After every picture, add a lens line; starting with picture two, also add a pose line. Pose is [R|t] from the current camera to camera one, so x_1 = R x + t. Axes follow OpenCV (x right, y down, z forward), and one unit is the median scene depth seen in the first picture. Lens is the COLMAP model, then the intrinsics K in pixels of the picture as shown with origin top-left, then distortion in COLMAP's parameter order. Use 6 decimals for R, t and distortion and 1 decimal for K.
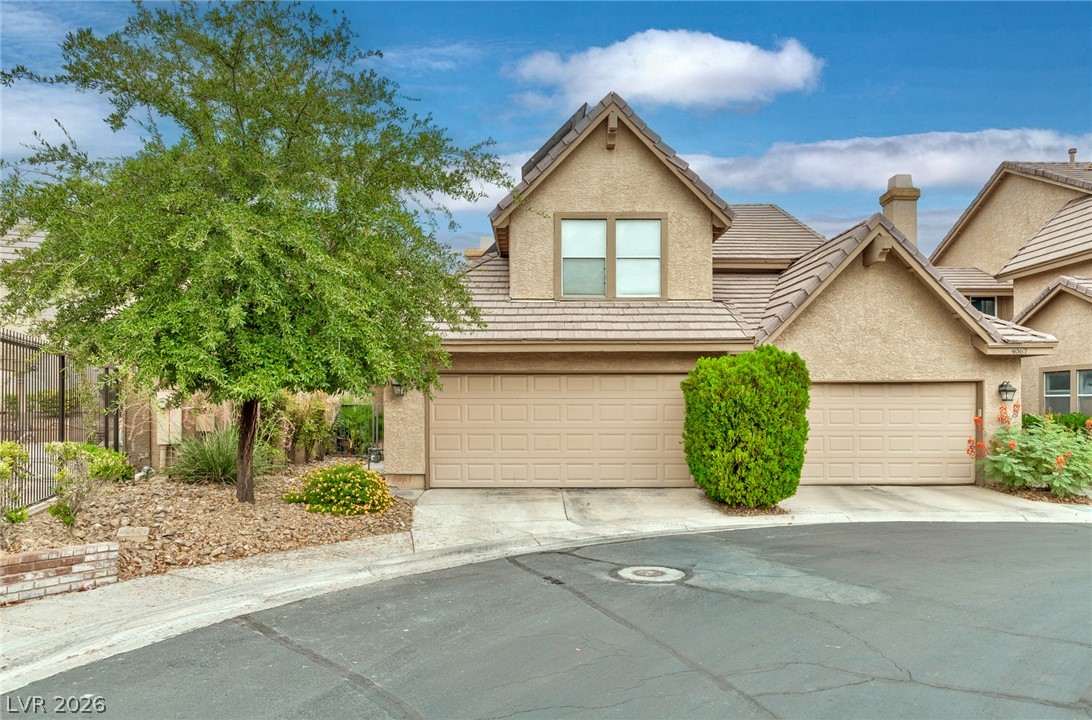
lens RADIAL K [[716.6, 0, 548.0], [0, 716.6, 368.4], [0, 0, 1]] dist [0.002348, 0.000495]
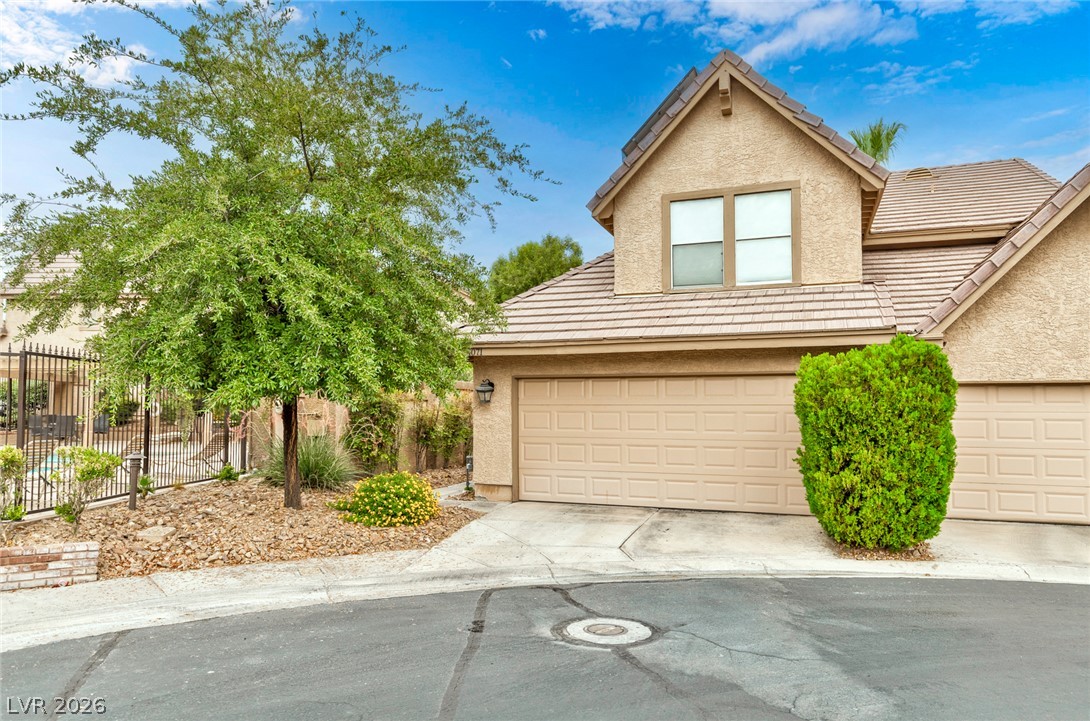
lens RADIAL K [[715.3, 0, 545.8], [0, 715.3, 356.2], [0, 0, 1]] dist [0.002348, 0.000495]
pose [[0.926929, -0.025008, -0.374403, 0.202997], [0.016472, 0.999527, -0.025982, 0.002615], [0.374876, 0.017916, 0.926902, 0.128708]]
